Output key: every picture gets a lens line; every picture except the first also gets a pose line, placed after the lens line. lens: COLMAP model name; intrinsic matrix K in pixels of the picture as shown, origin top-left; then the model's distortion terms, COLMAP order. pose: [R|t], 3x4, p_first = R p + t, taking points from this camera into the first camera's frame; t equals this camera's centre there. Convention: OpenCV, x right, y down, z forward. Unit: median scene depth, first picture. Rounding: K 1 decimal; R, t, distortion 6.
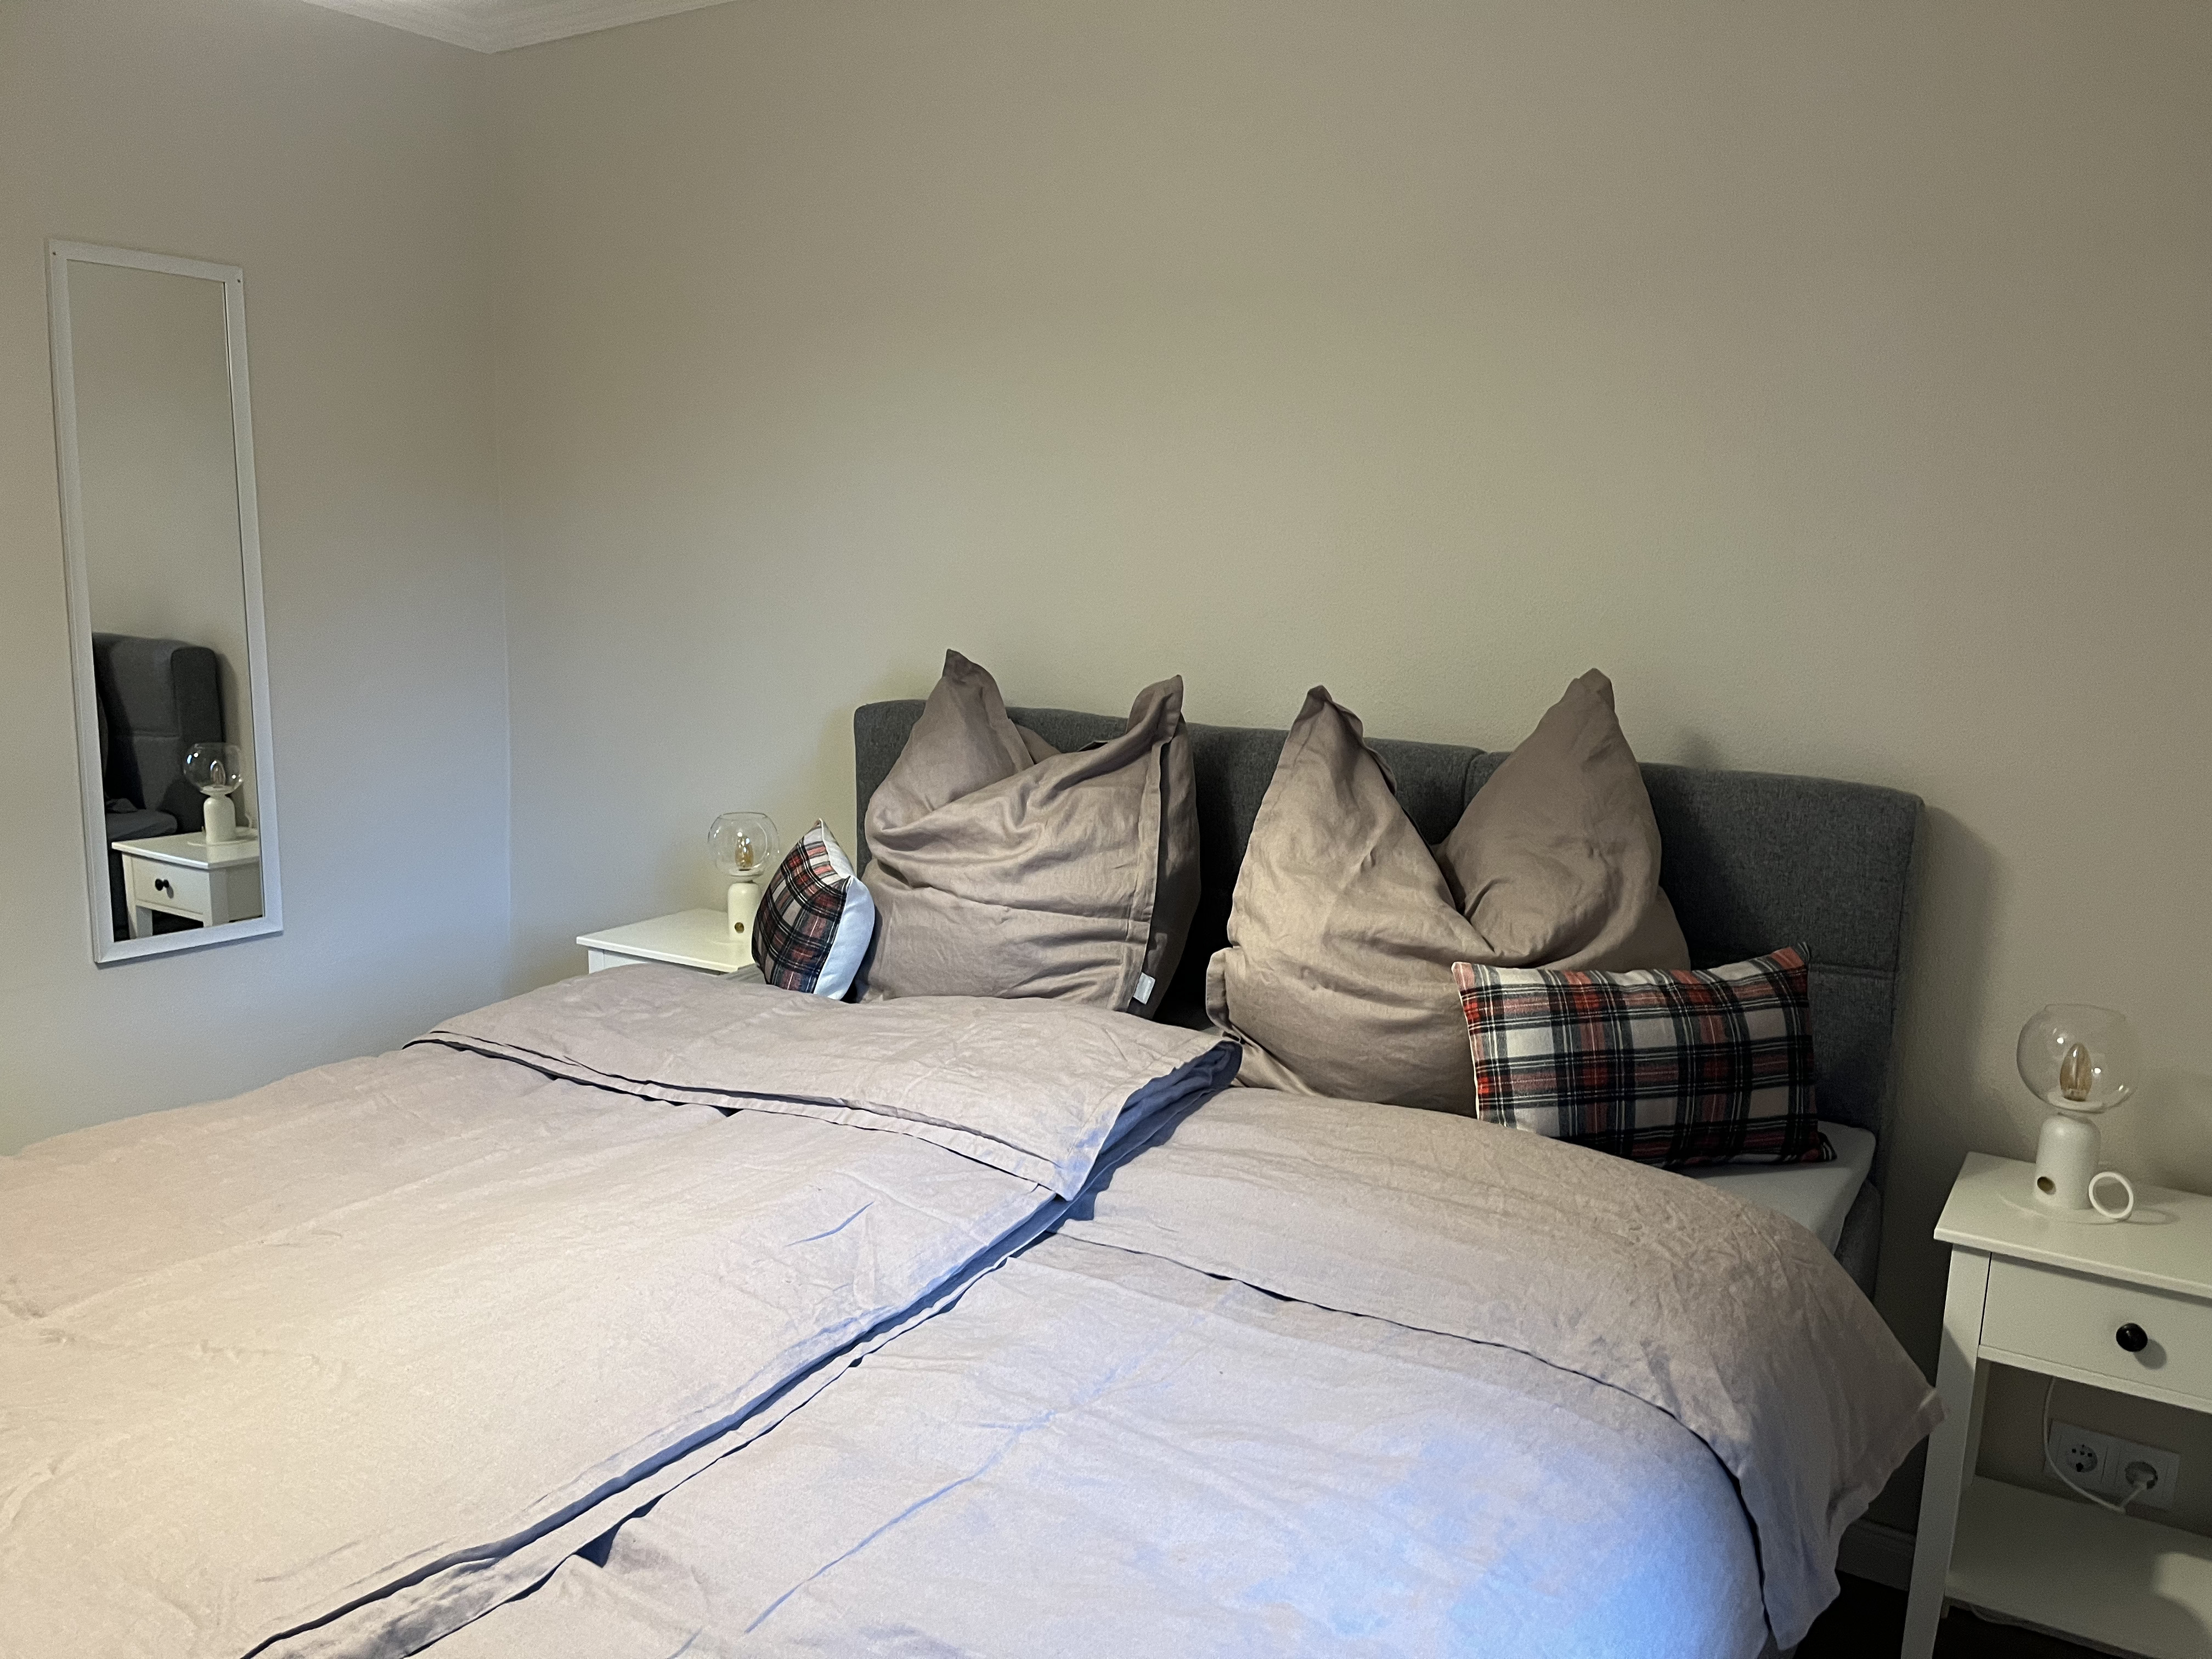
lens RADIAL K [[1687.8, 0, 1097.8], [0, 1687.8, 830.7], [0, 0, 1]] dist [0.053610, -0.075388]
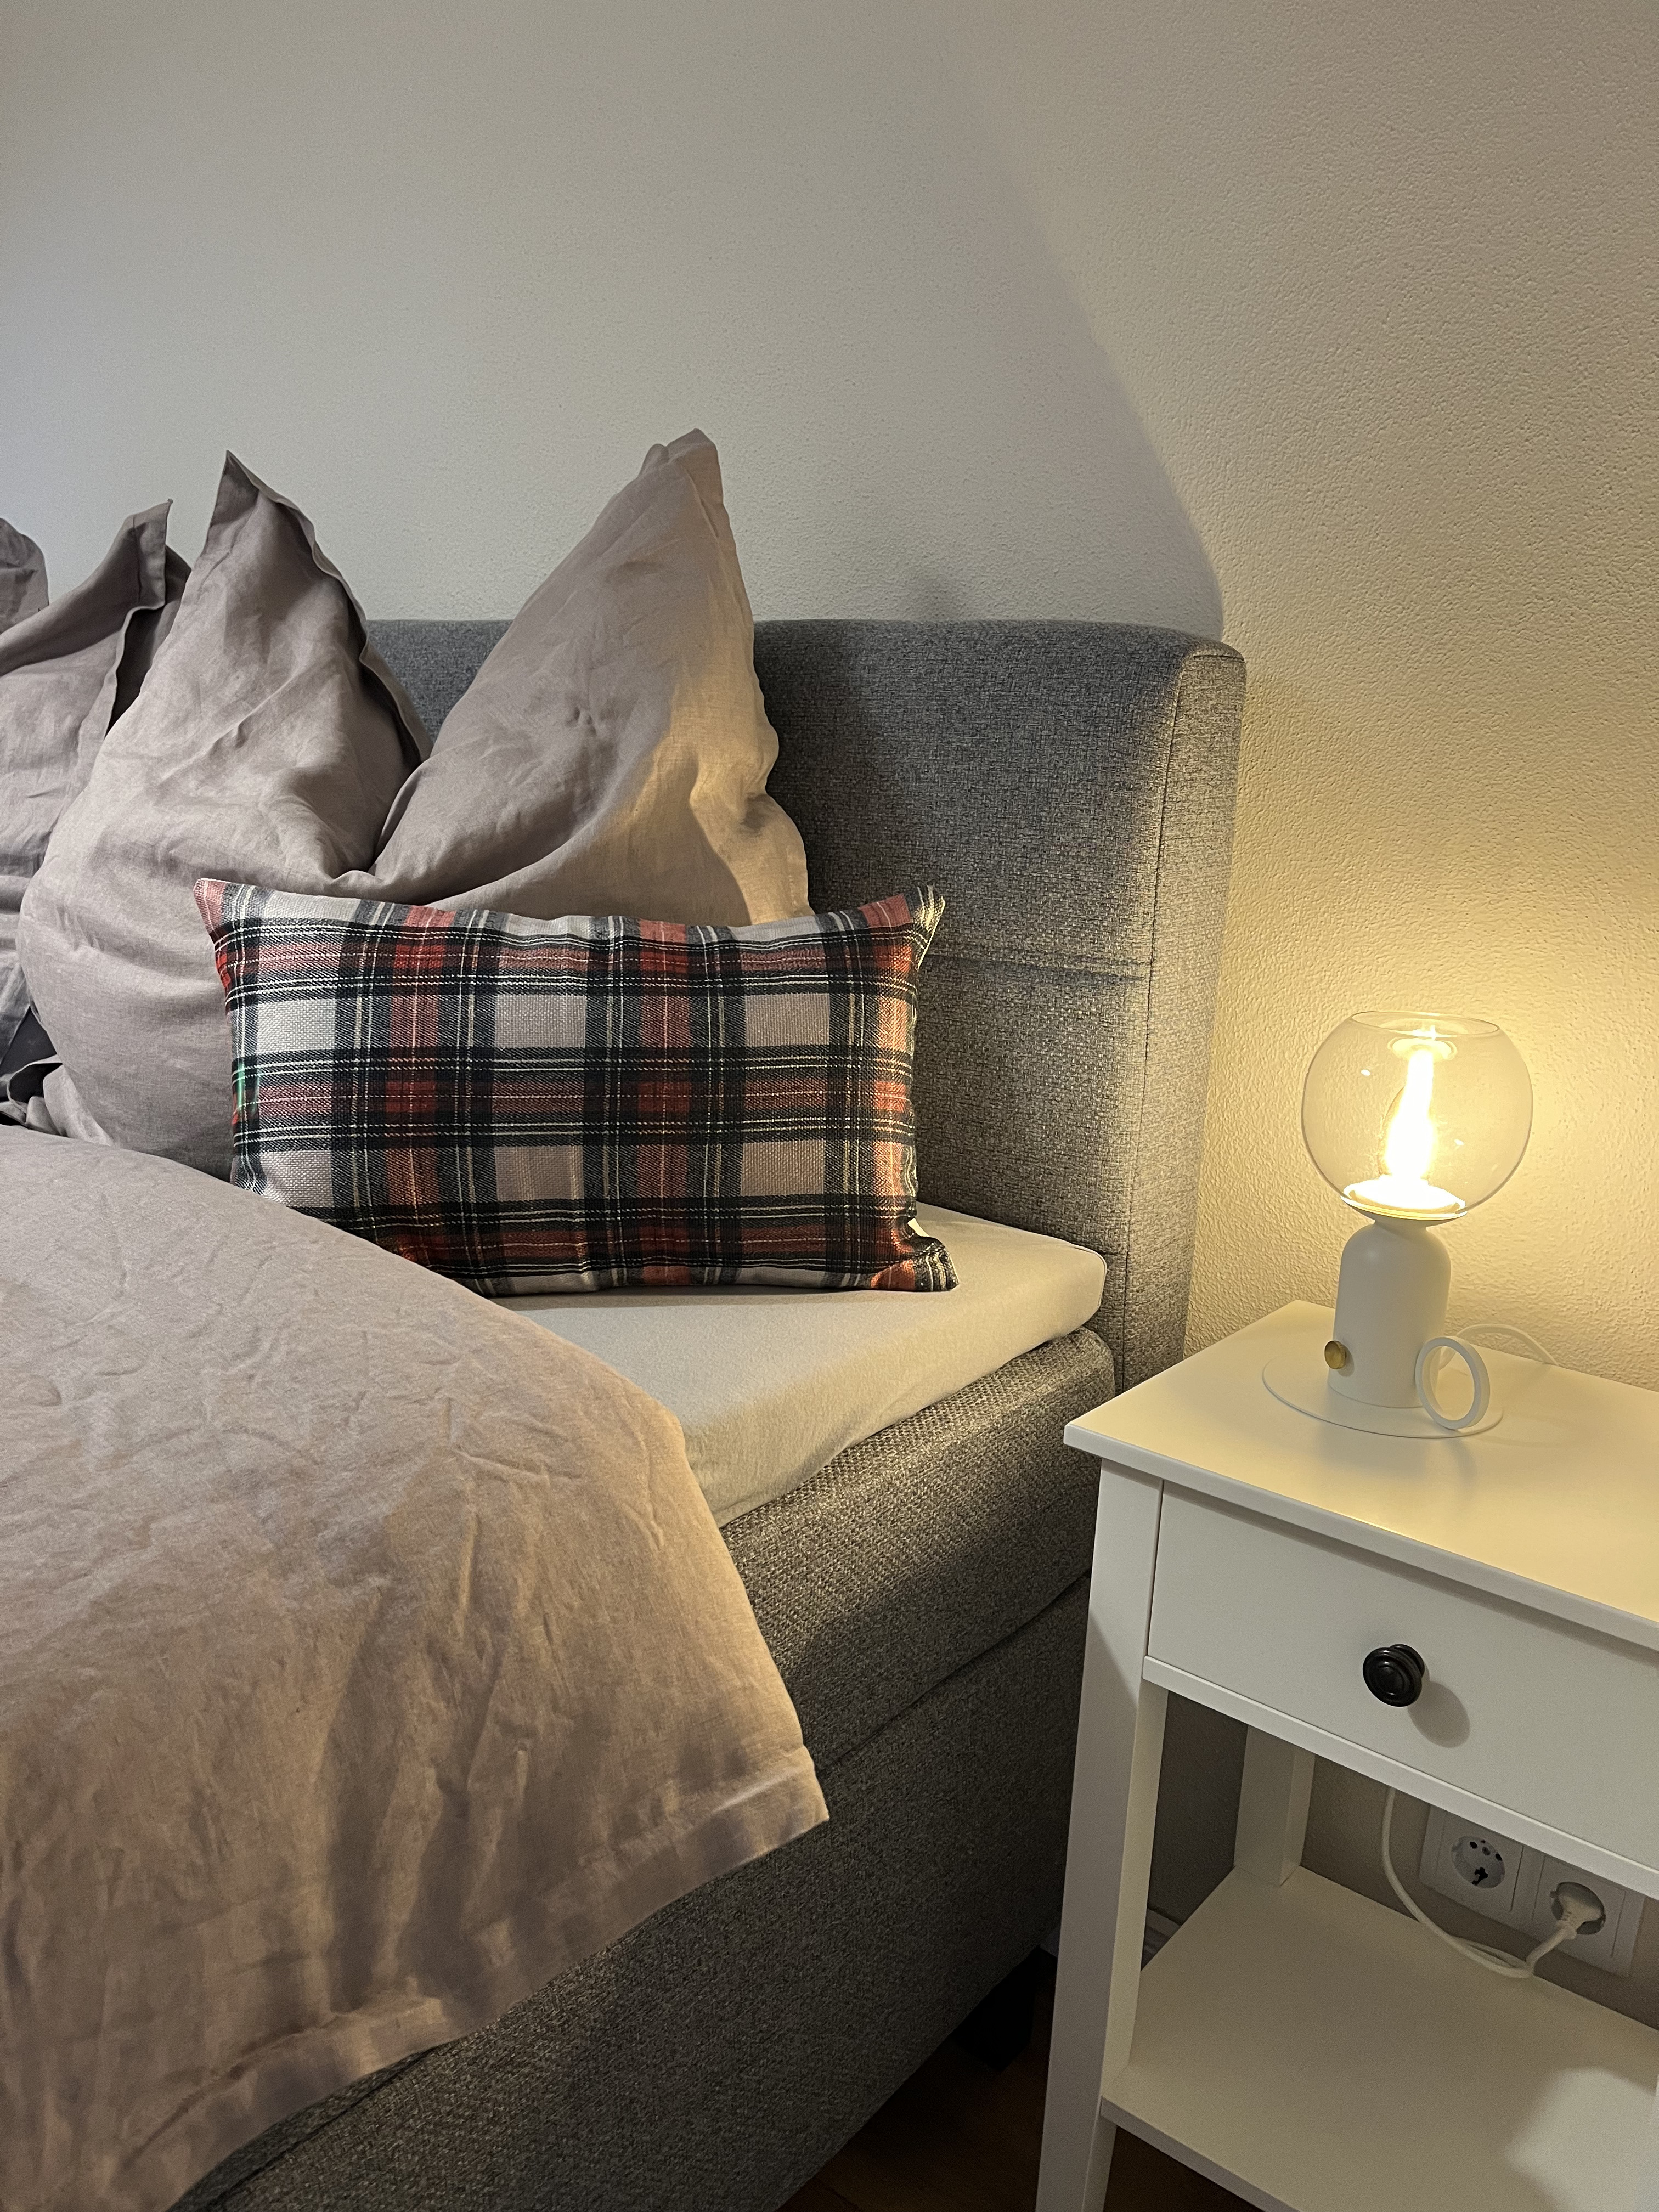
lens RADIAL K [[1687.8, 0, 840.6], [0, 1687.8, 1101.8], [0, 0, 1]] dist [0.053610, -0.075388]
pose [[0.993438, 0.042233, -0.106292, 0.474007], [-0.036894, 0.997981, 0.051704, 0.113758], [0.108261, -0.047443, 0.992990, 0.494354]]
